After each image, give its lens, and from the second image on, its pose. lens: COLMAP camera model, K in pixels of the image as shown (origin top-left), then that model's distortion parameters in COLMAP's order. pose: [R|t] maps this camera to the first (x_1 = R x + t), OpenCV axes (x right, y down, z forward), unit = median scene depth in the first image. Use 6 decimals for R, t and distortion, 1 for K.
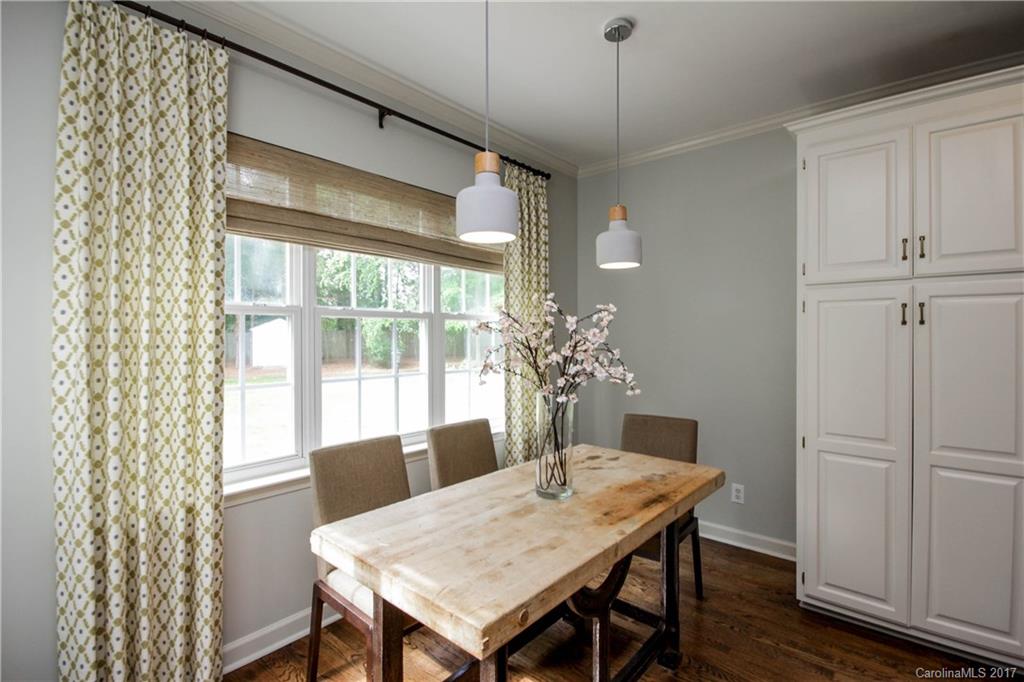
lens RADIAL K [[483.4, 0, 511.6], [0, 483.4, 338.7], [0, 0, 1]] dist [-0.006577, -0.000294]
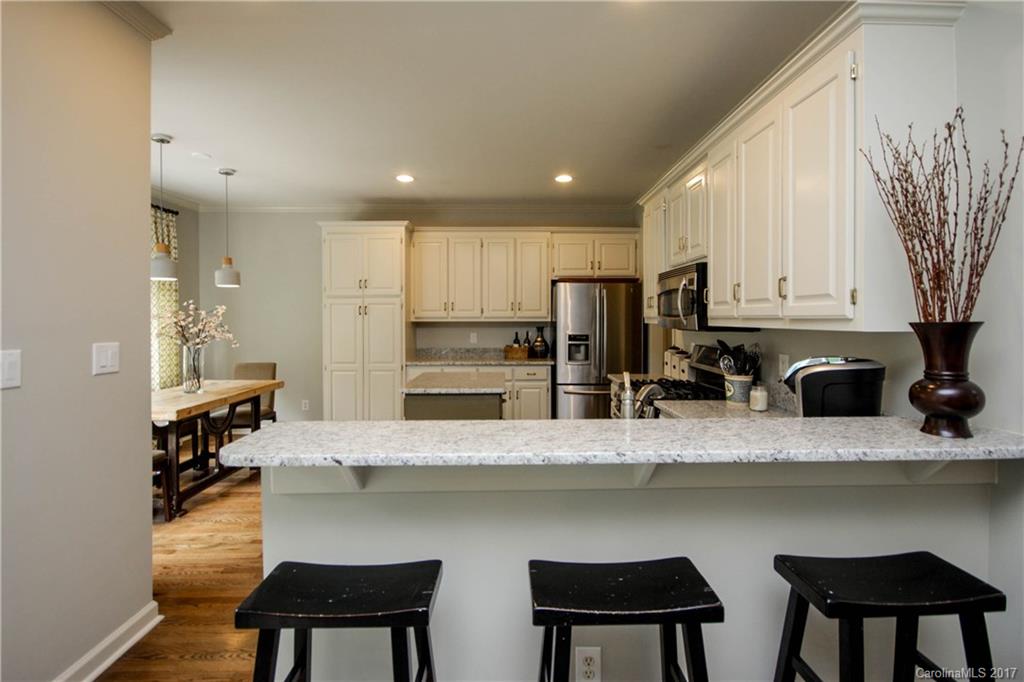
lens RADIAL K [[483.4, 0, 524.2], [0, 483.4, 323.3], [0, 0, 1]] dist [-0.006577, -0.000294]
pose [[0.733859, -0.007812, 0.679257, -0.293528], [0.005583, 0.999969, 0.005469, 0.006074], [-0.679279, -0.000221, 0.733880, -1.614945]]
